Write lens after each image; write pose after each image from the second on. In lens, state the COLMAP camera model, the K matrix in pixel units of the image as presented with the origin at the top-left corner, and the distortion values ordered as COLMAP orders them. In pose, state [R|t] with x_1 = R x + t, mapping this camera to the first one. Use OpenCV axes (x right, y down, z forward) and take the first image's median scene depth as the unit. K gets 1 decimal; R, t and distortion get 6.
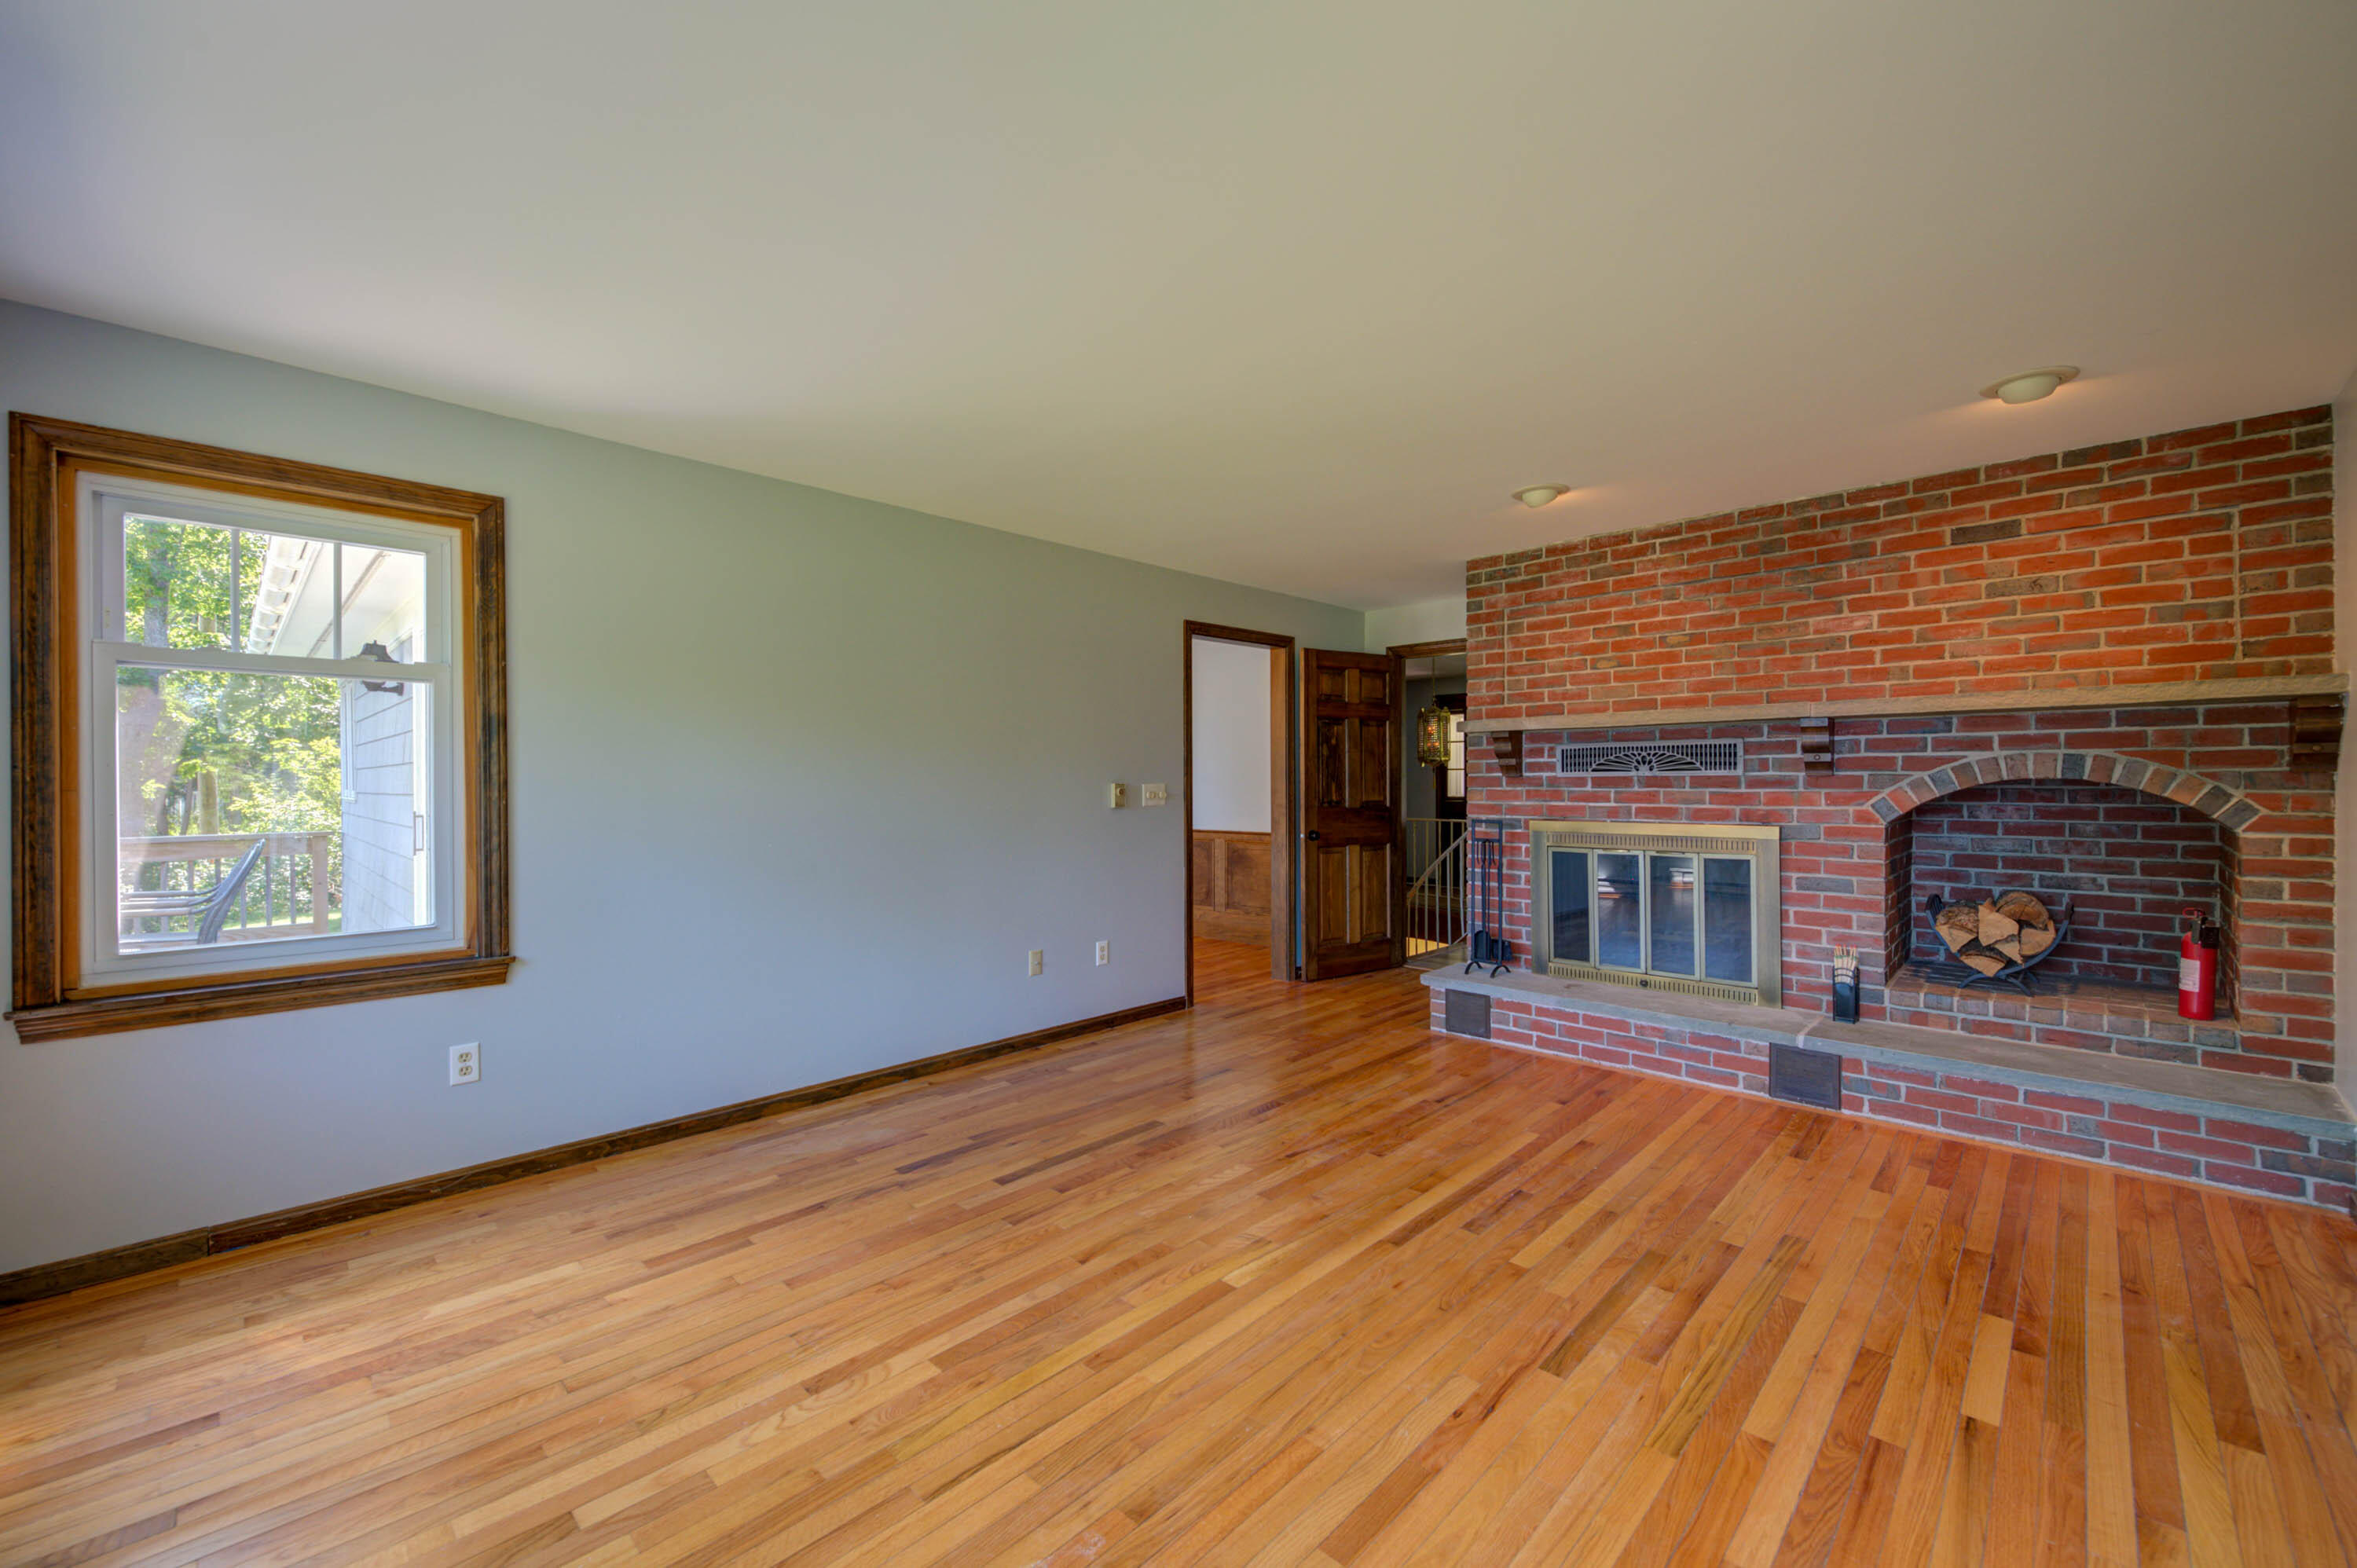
lens RADIAL K [[927.4, 0, 1174.0], [0, 927.4, 788.3], [0, 0, 1]] dist [-0.003803, -0.000832]
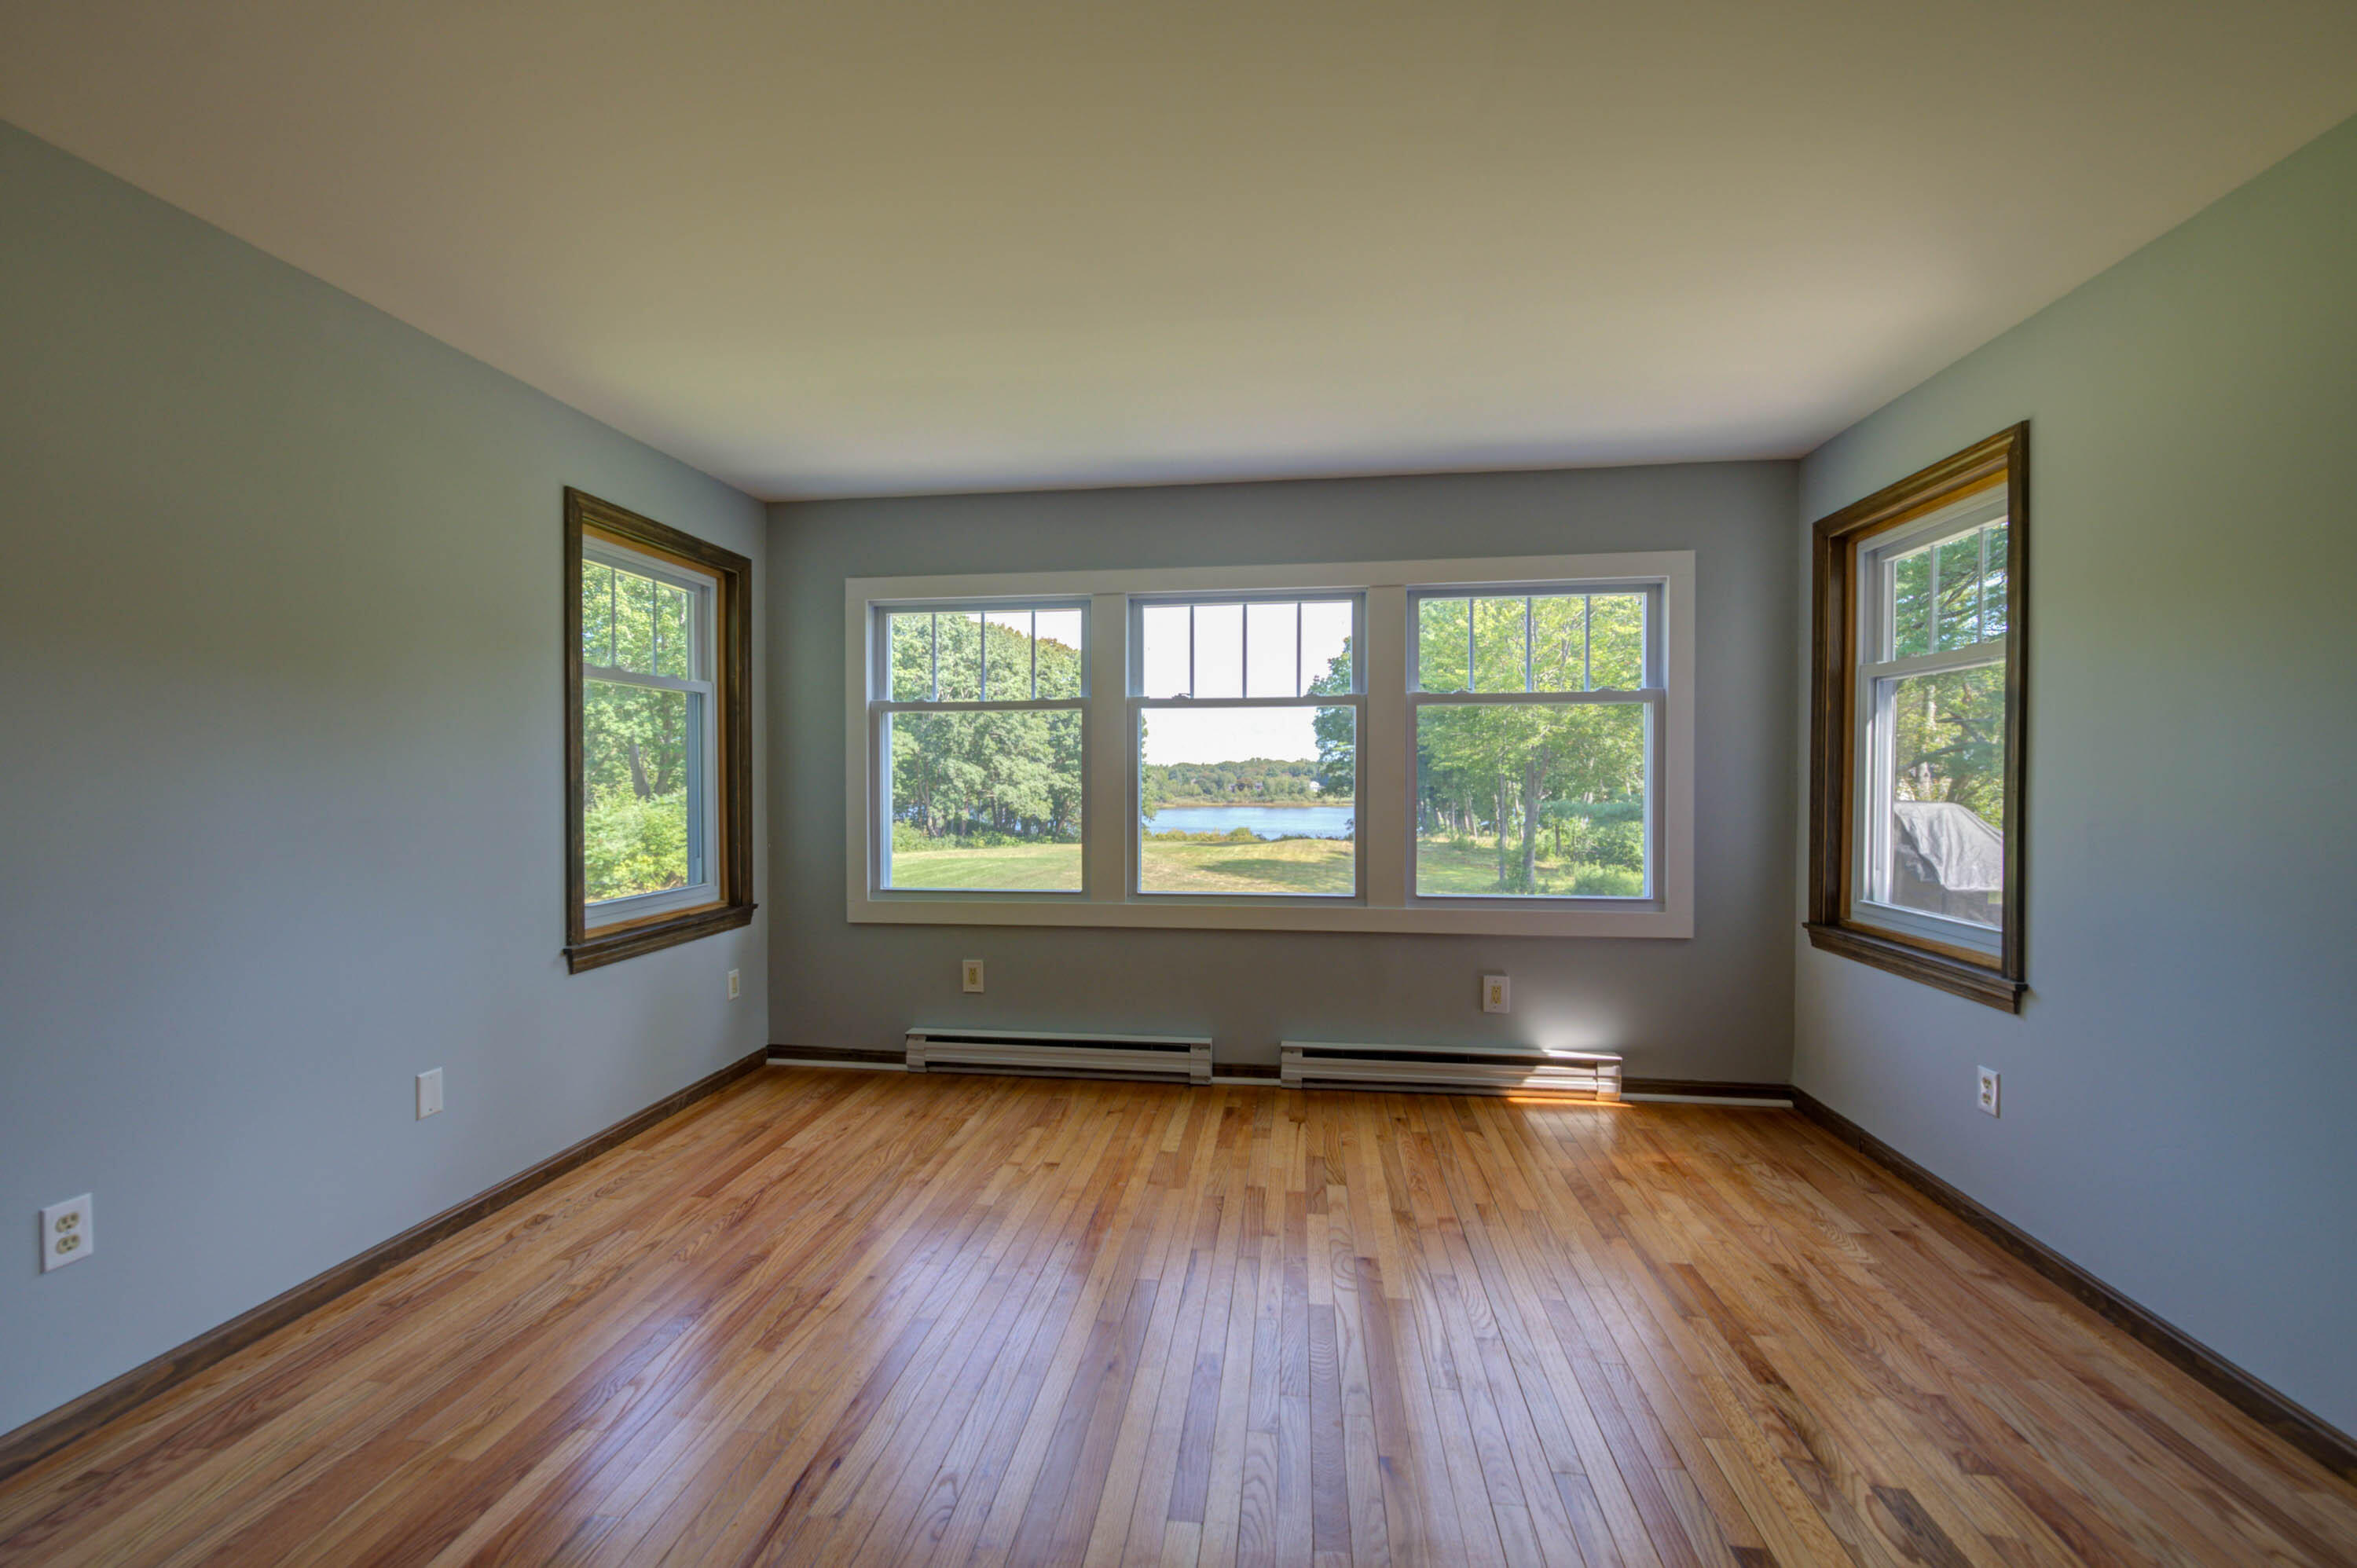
lens RADIAL K [[927.4, 0, 1175.3], [0, 927.4, 784.4], [0, 0, 1]] dist [-0.003803, -0.000832]
pose [[-0.803627, 0.008904, -0.595066, 0.400187], [0.003631, 0.999943, 0.010059, -0.003931], [0.595122, 0.005923, -0.803614, 1.345468]]
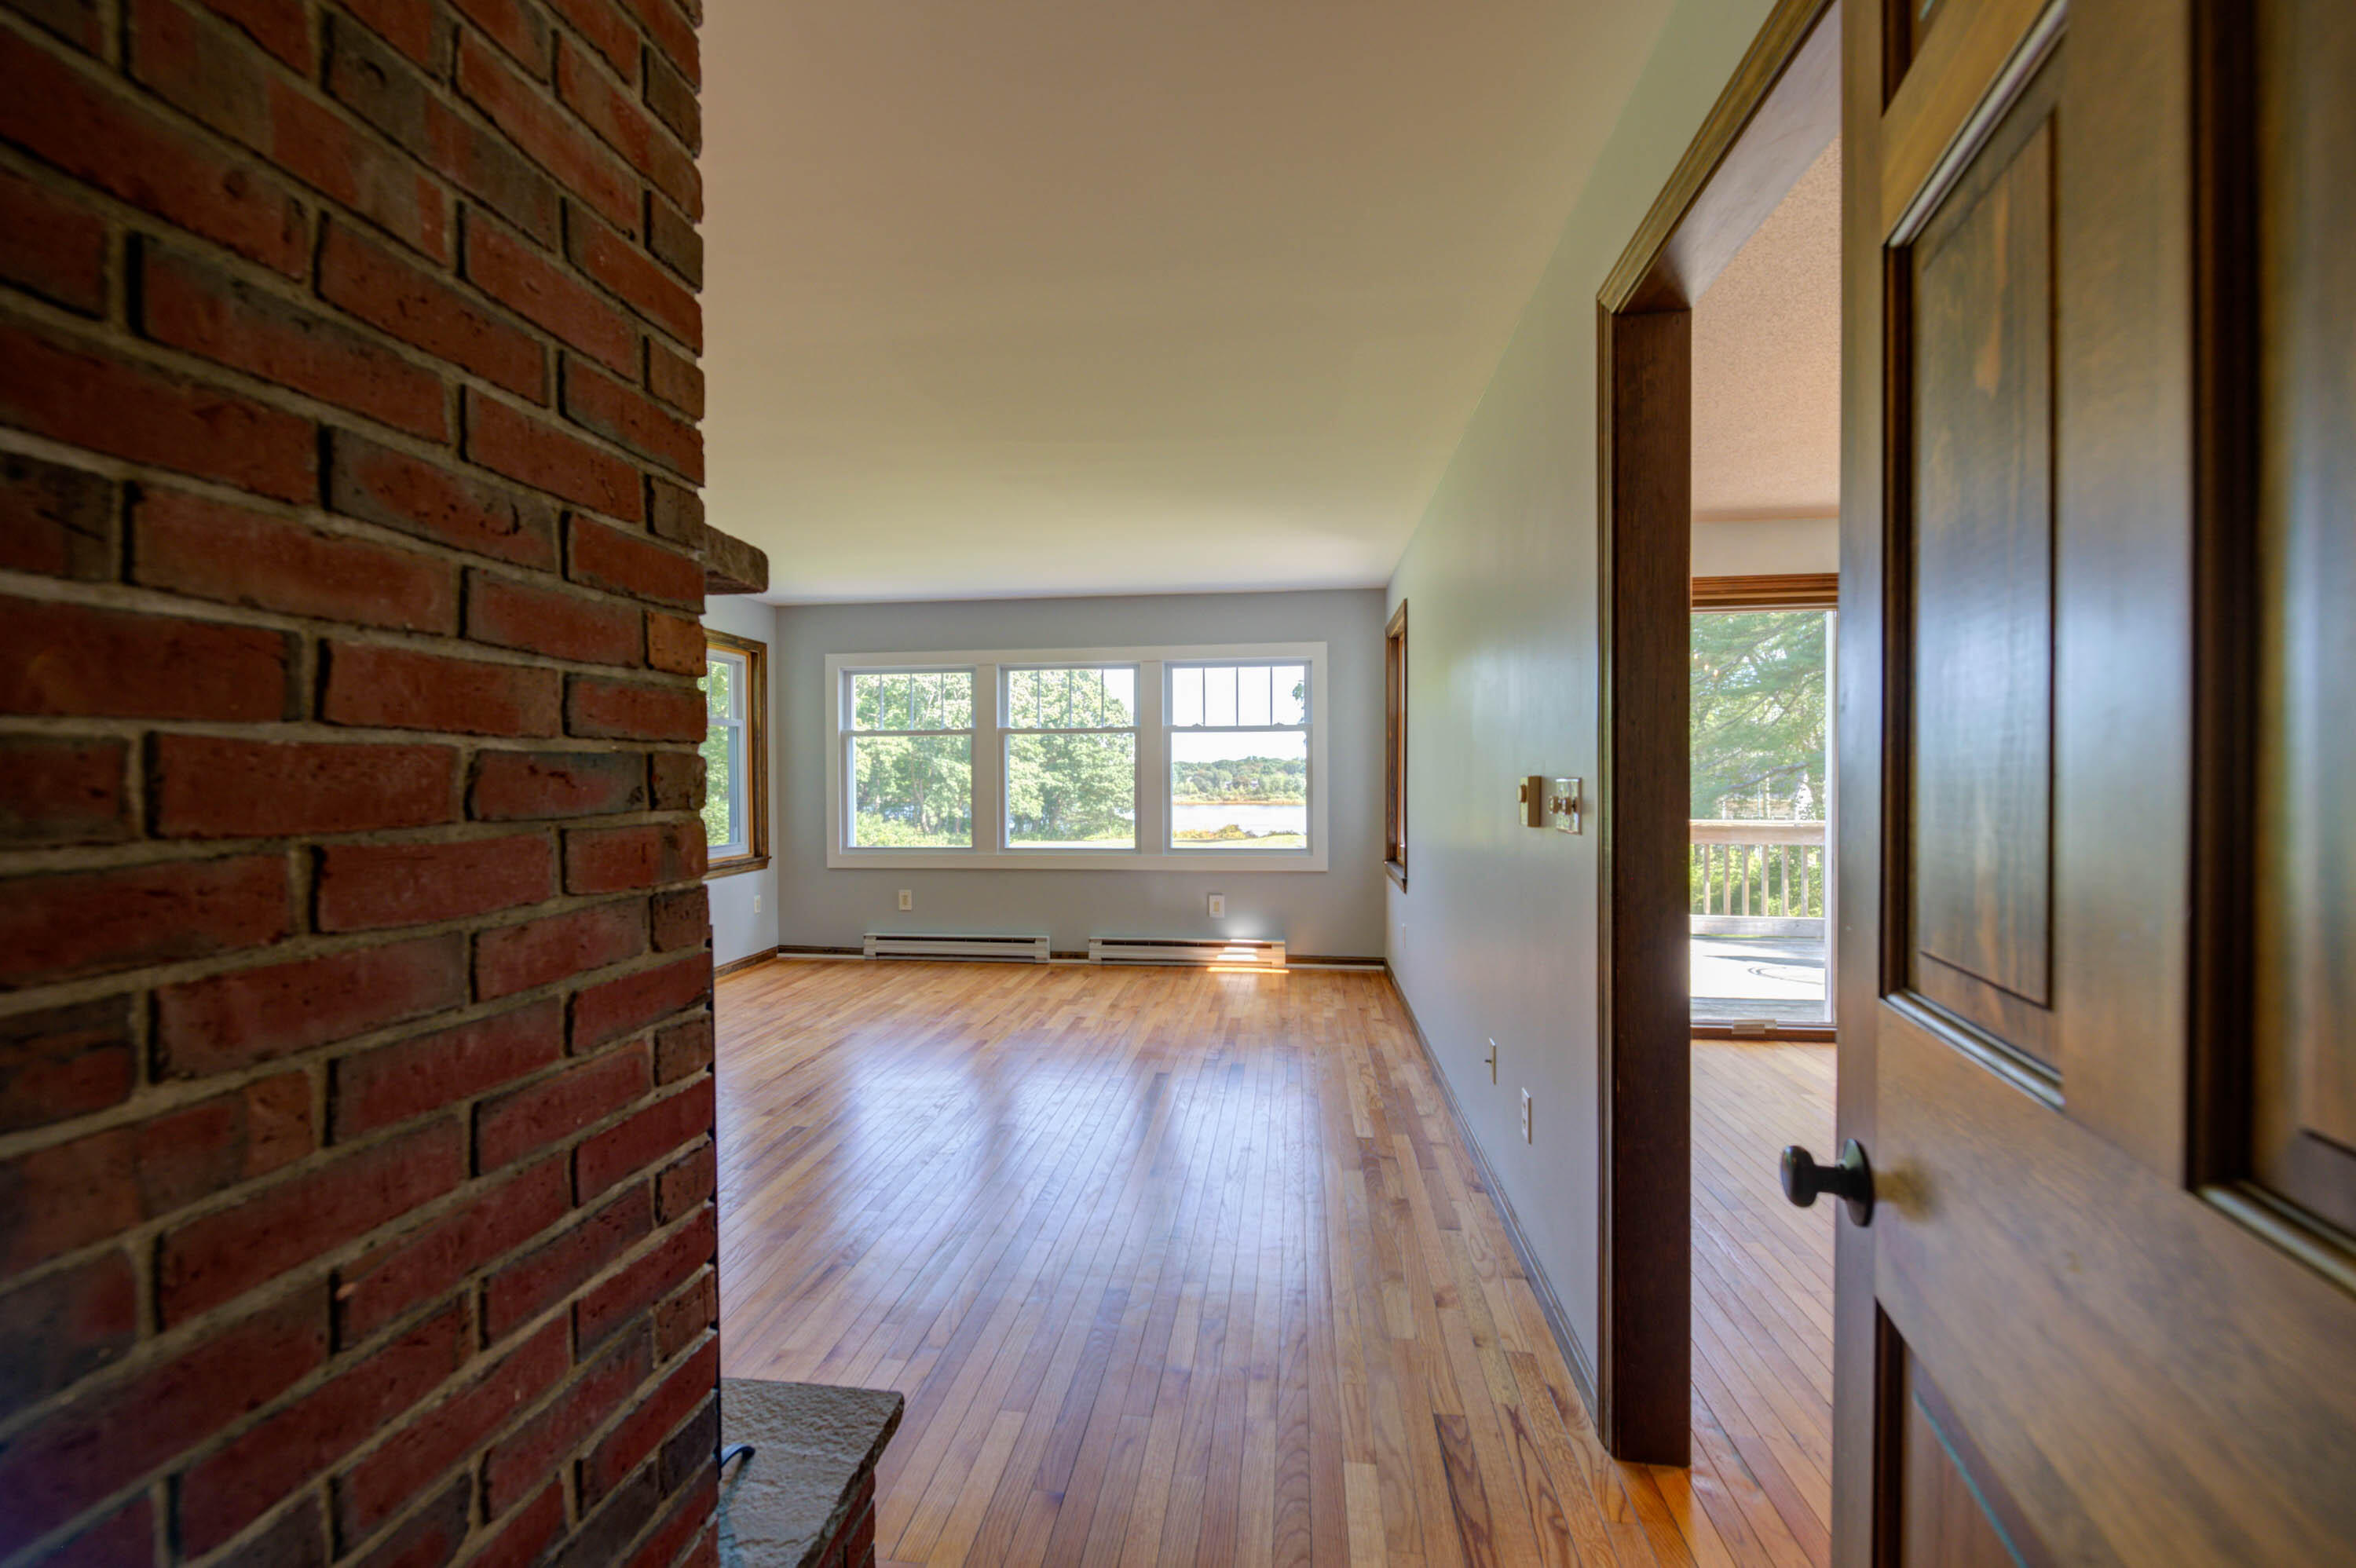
lens RADIAL K [[926.9, 0, 1178.3], [0, 926.9, 783.5], [0, 0, 1]] dist [-0.003803, -0.000832]
pose [[-0.800299, 0.012514, -0.599470, 0.647707], [0.007335, 0.999912, 0.011081, -0.007468], [0.599556, 0.004471, -0.800320, 2.300697]]
